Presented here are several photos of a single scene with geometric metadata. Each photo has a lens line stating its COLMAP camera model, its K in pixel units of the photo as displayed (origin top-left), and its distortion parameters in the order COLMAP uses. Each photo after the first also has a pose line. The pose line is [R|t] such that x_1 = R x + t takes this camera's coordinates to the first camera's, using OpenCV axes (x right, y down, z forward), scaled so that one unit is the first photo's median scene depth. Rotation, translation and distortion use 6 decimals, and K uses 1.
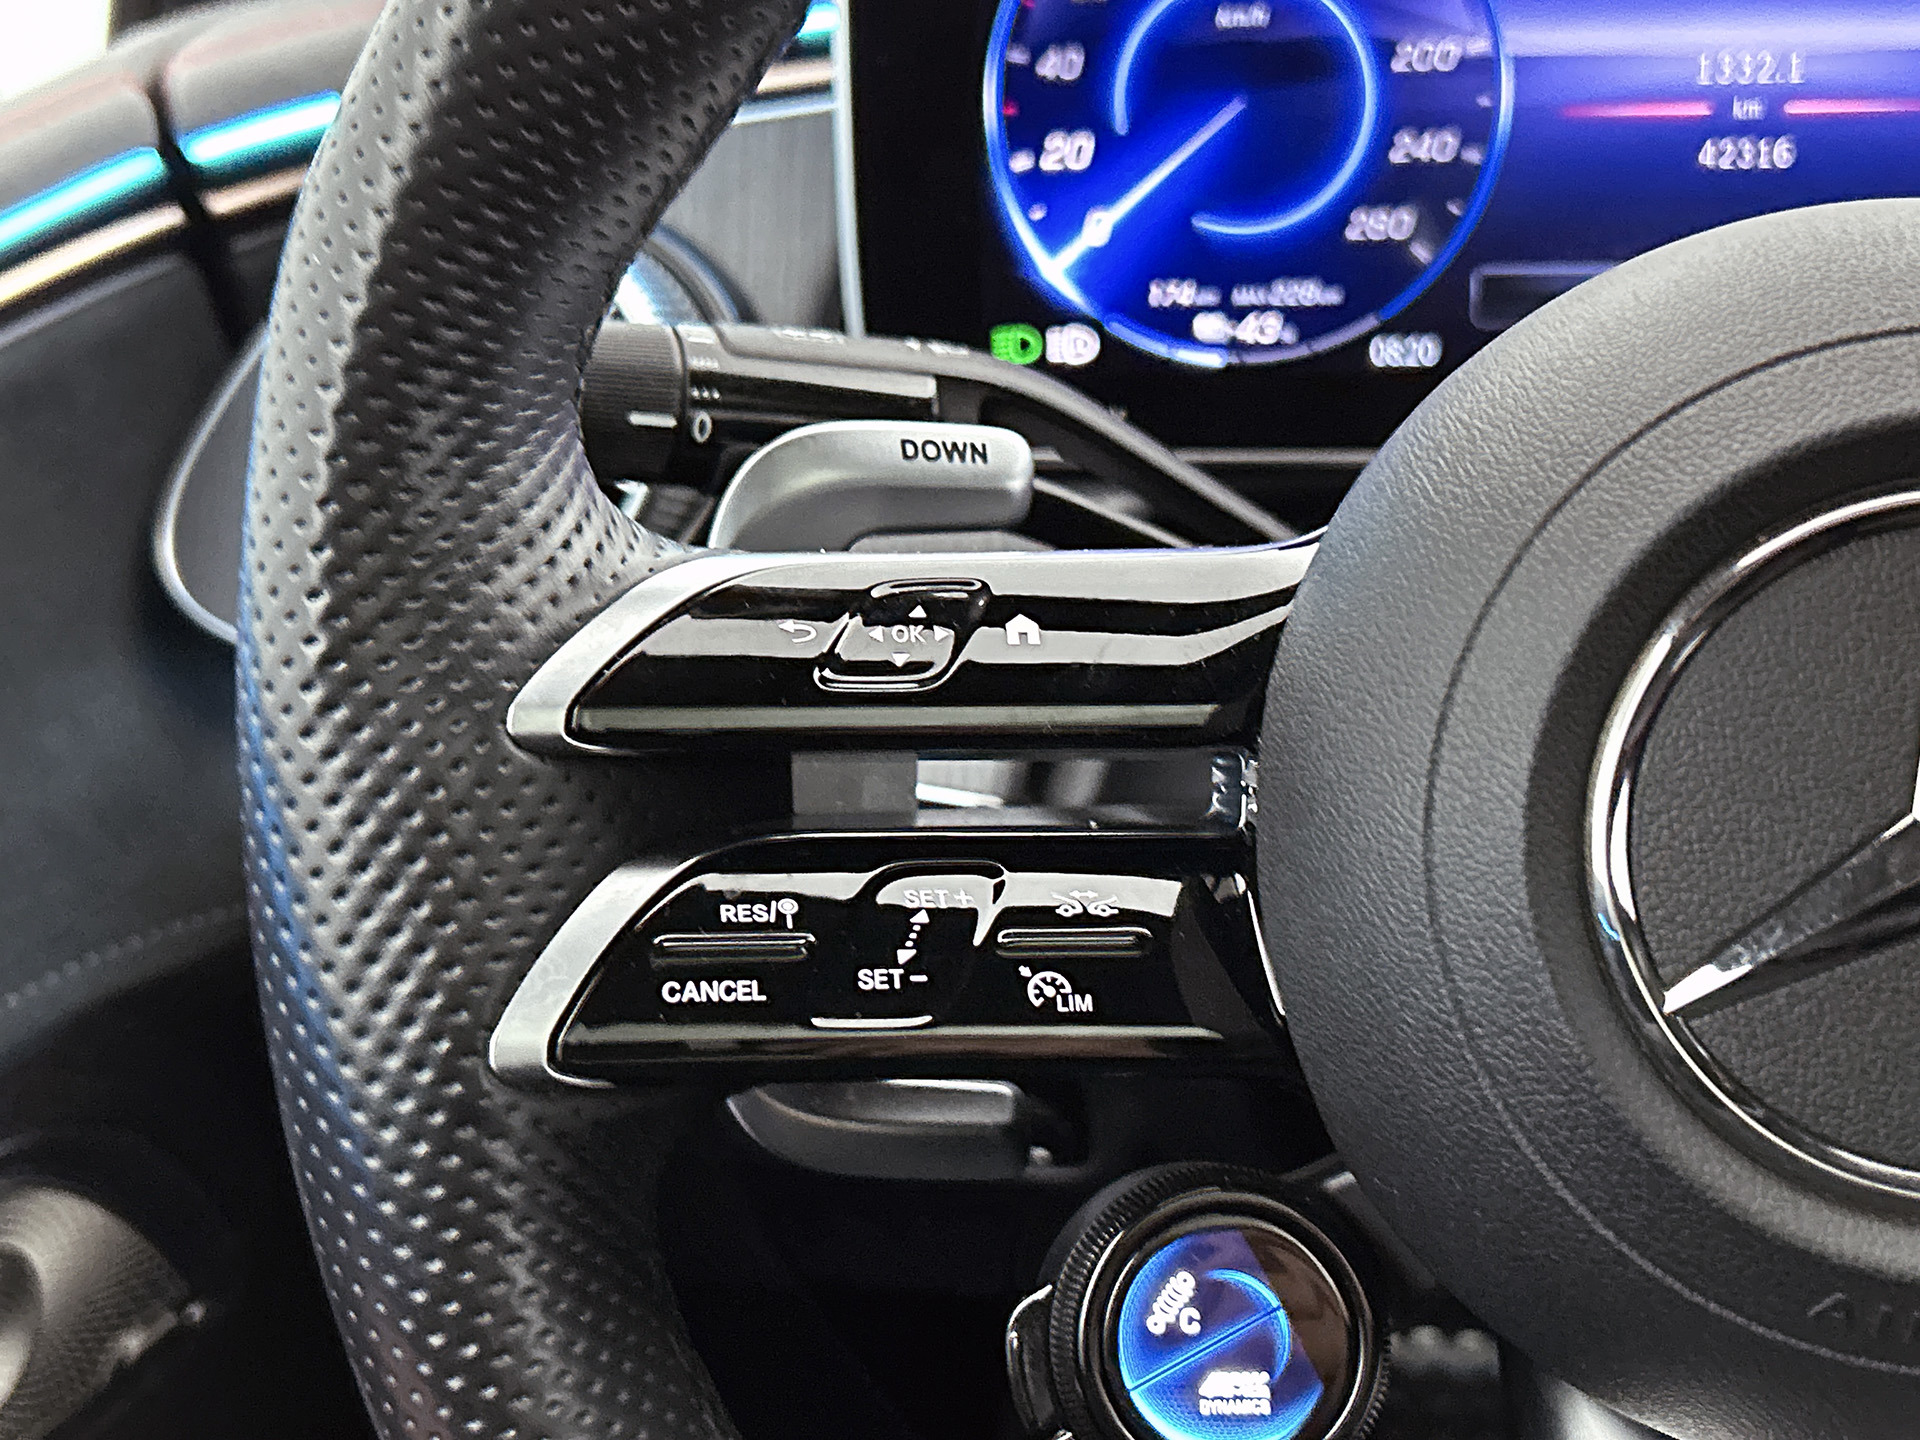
lens RADIAL K [[2473.4, 0, 960.0], [0, 2473.4, 720.0], [0, 0, 1]] dist [0.255473, -1.012710]
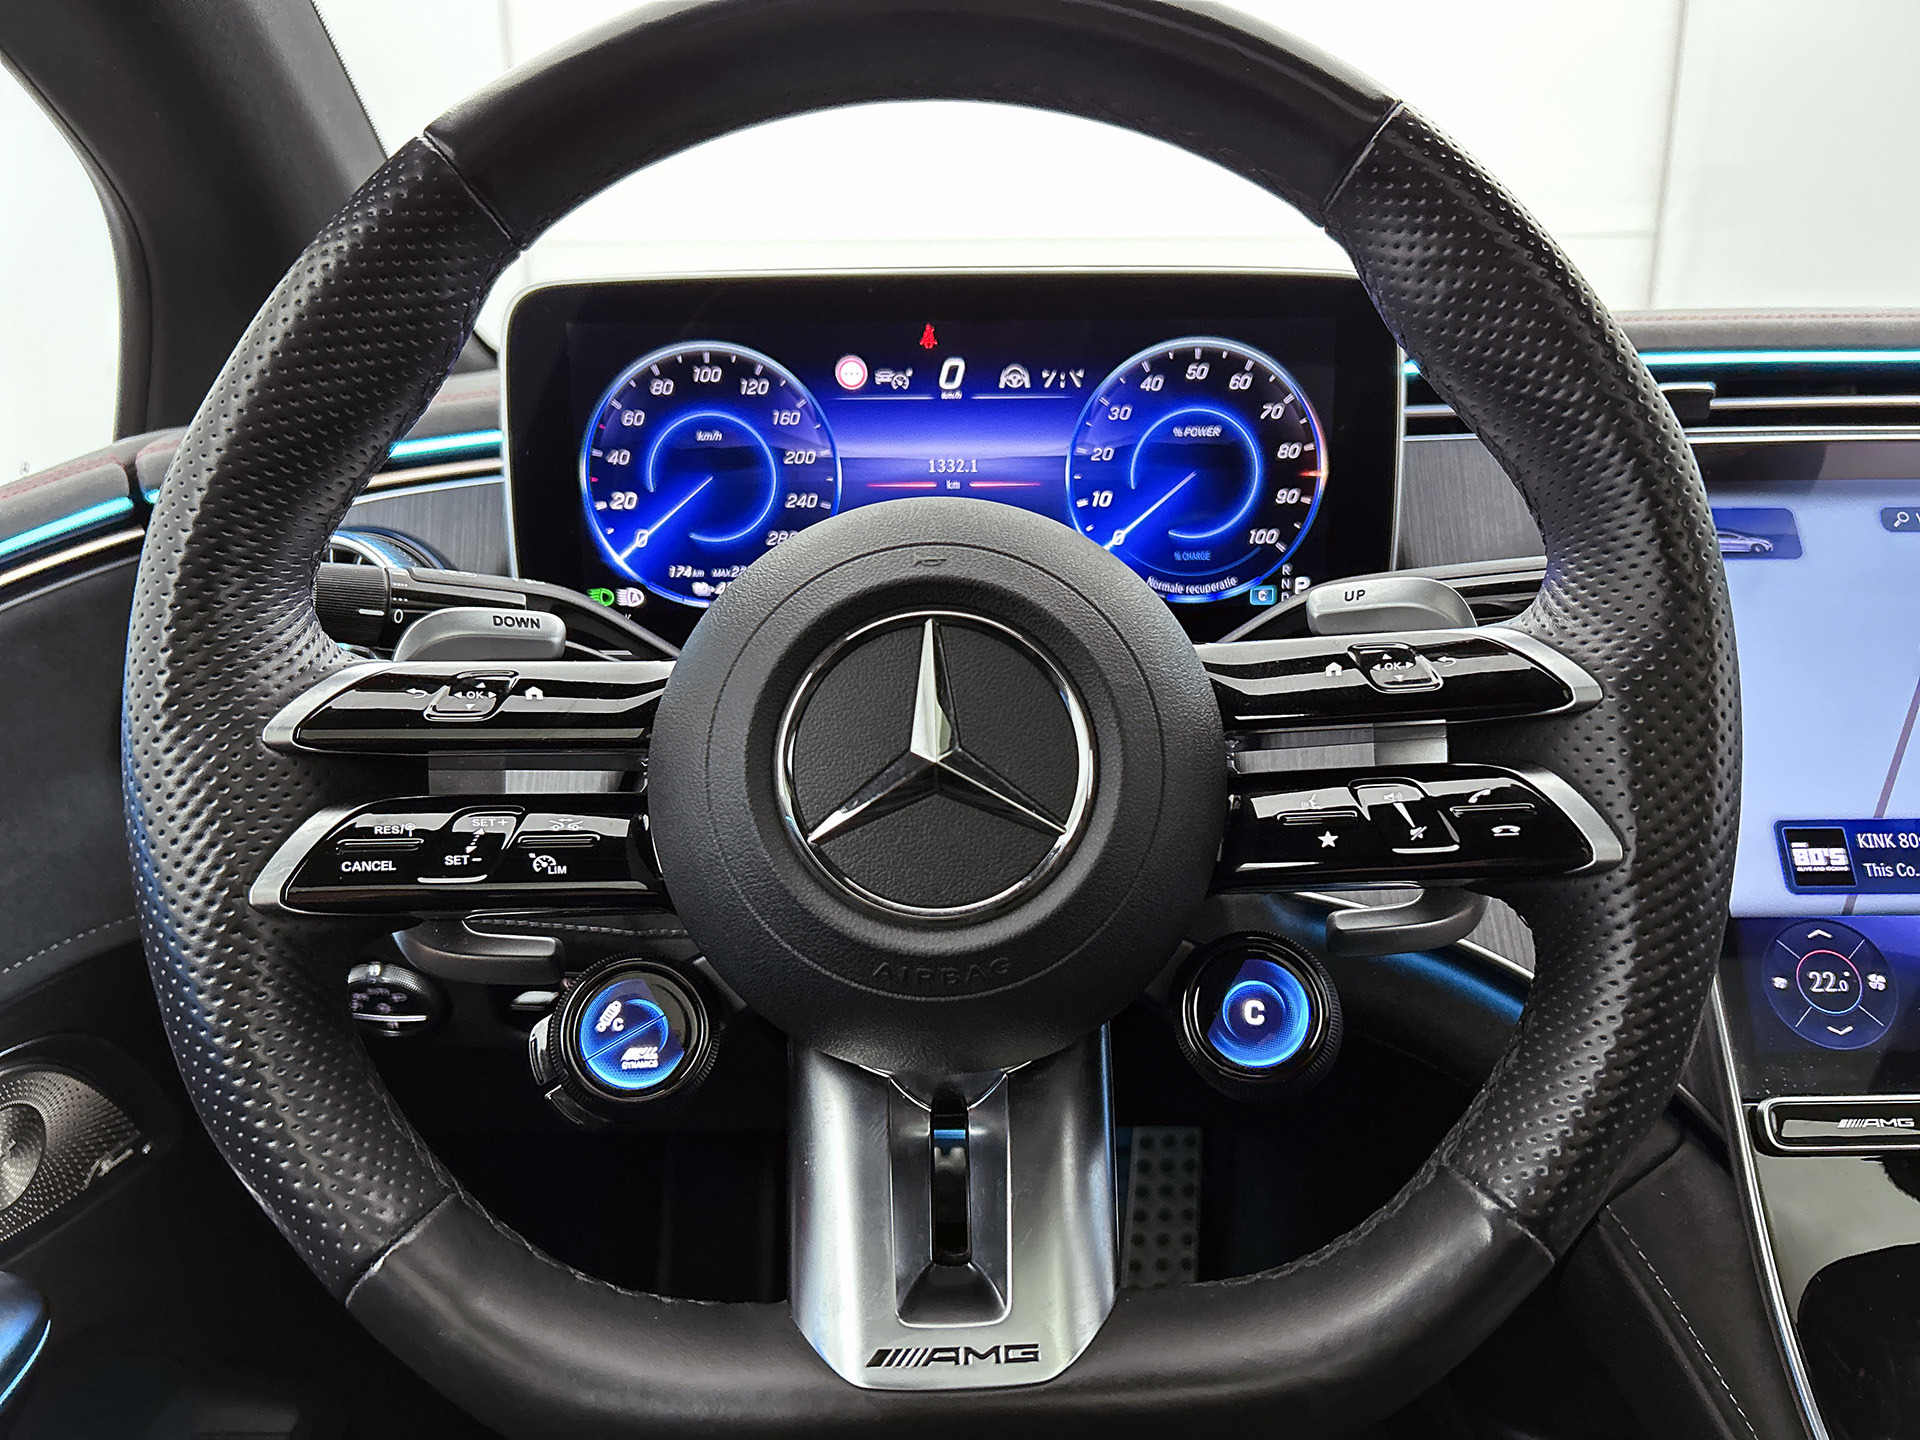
lens RADIAL K [[1437.8, 0, 960.0], [0, 1437.8, 720.0], [0, 0, 1]] dist [0.002662, -0.040378]
pose [[0.982897, -0.016036, 0.183458, 0.155517], [0.036081, 0.993663, -0.106452, 0.127558], [-0.180588, 0.111251, 0.977247, -0.236562]]
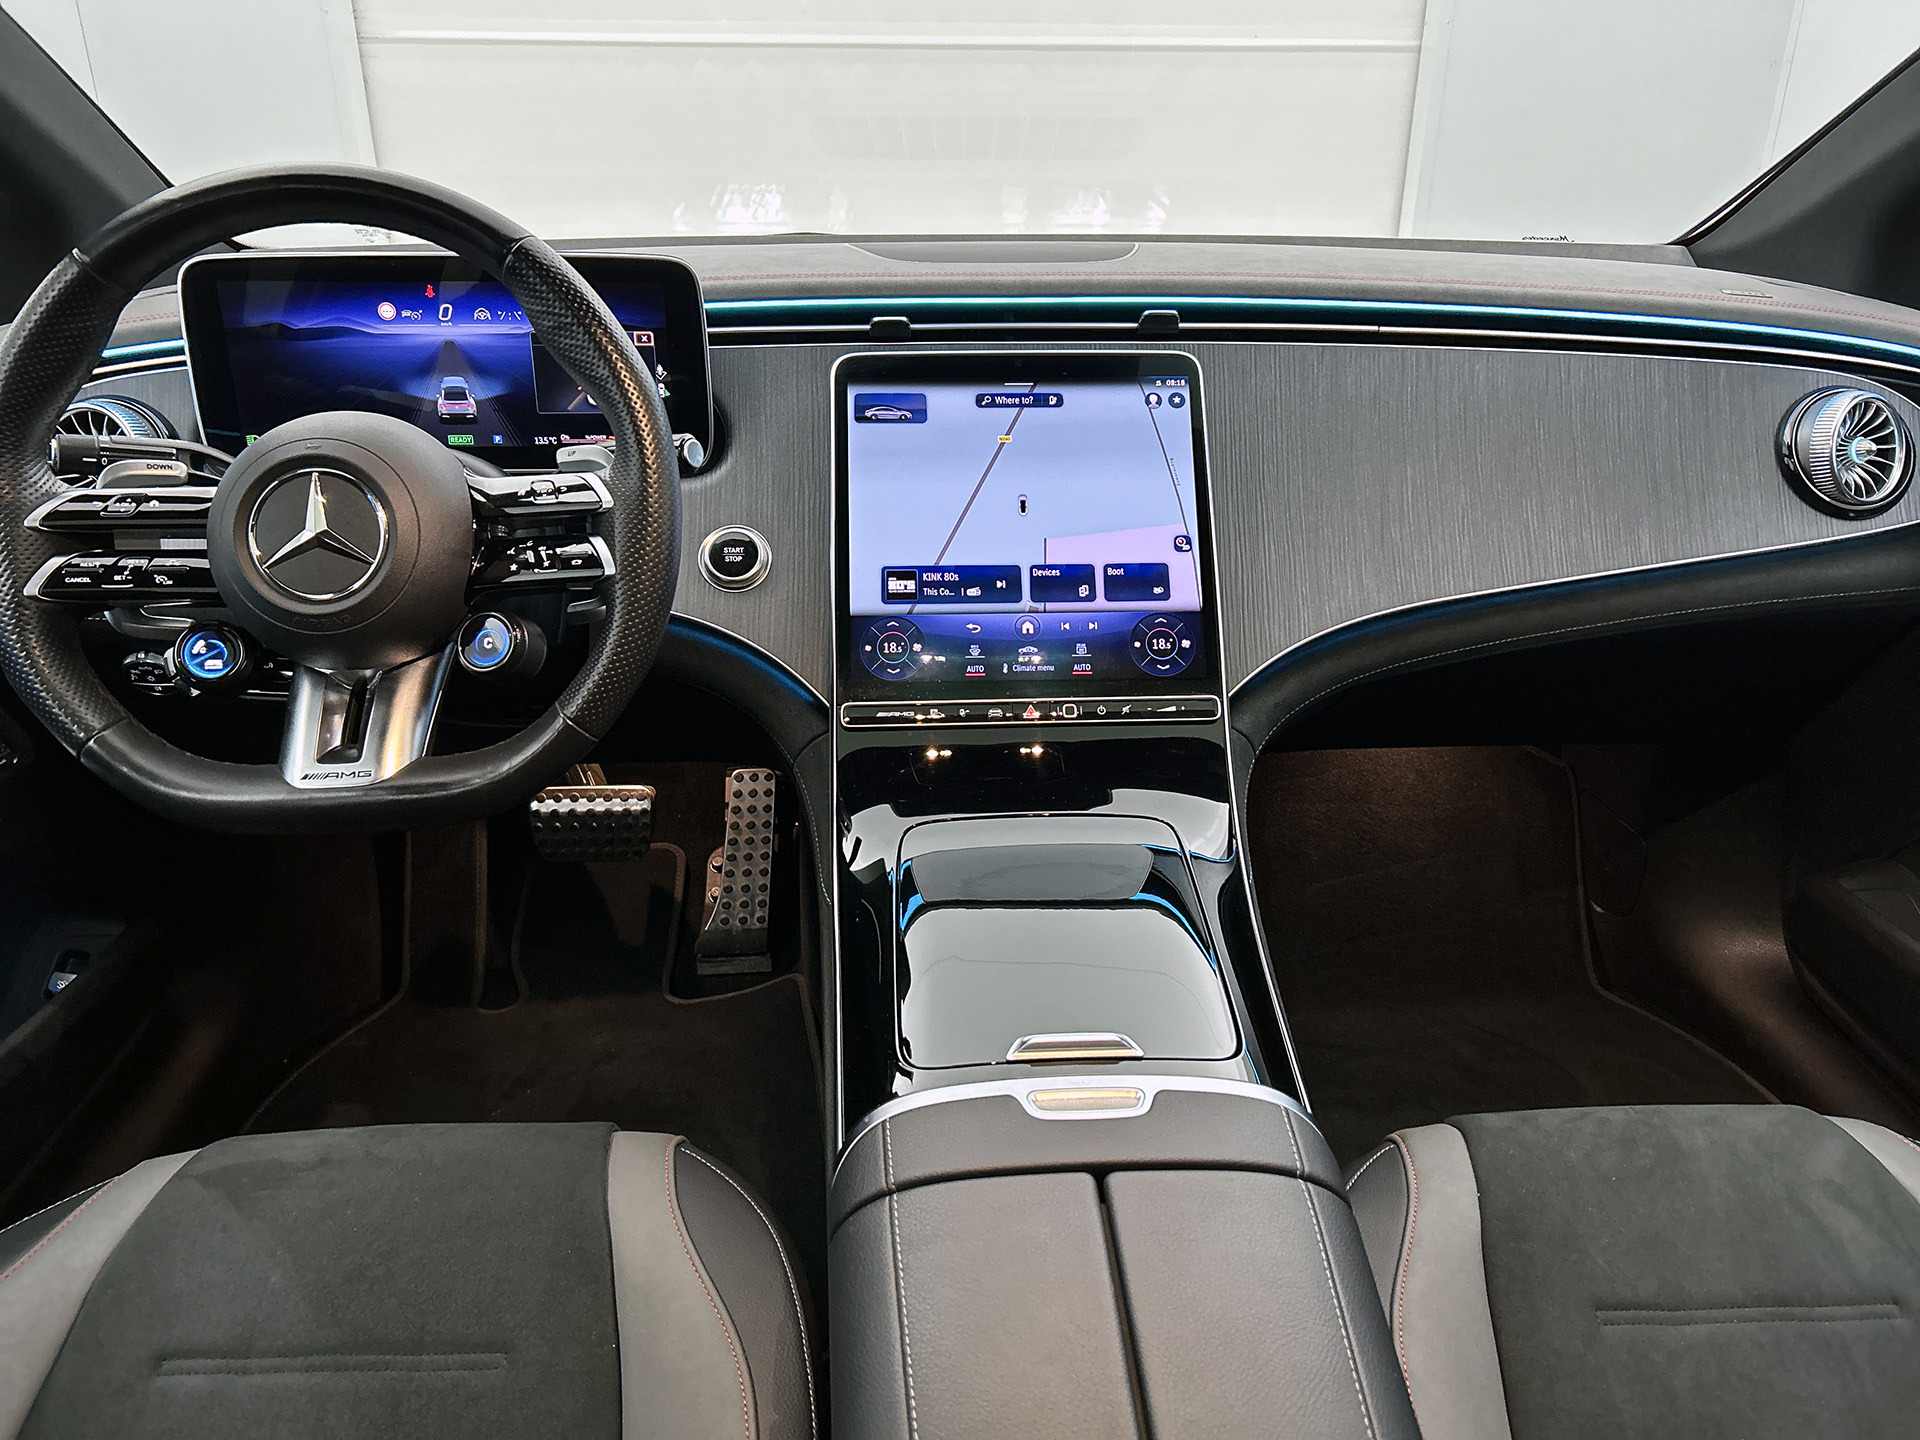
lens RADIAL K [[1442.4, 0, 1013.2], [0, 1442.4, 719.8], [0, 0, 1]] dist [0.075775, -0.107753]
pose [[0.968944, -0.053753, 0.241366, 0.900087], [0.042327, 0.997735, 0.052283, 0.292054], [-0.243629, -0.040443, 0.969025, -2.043321]]
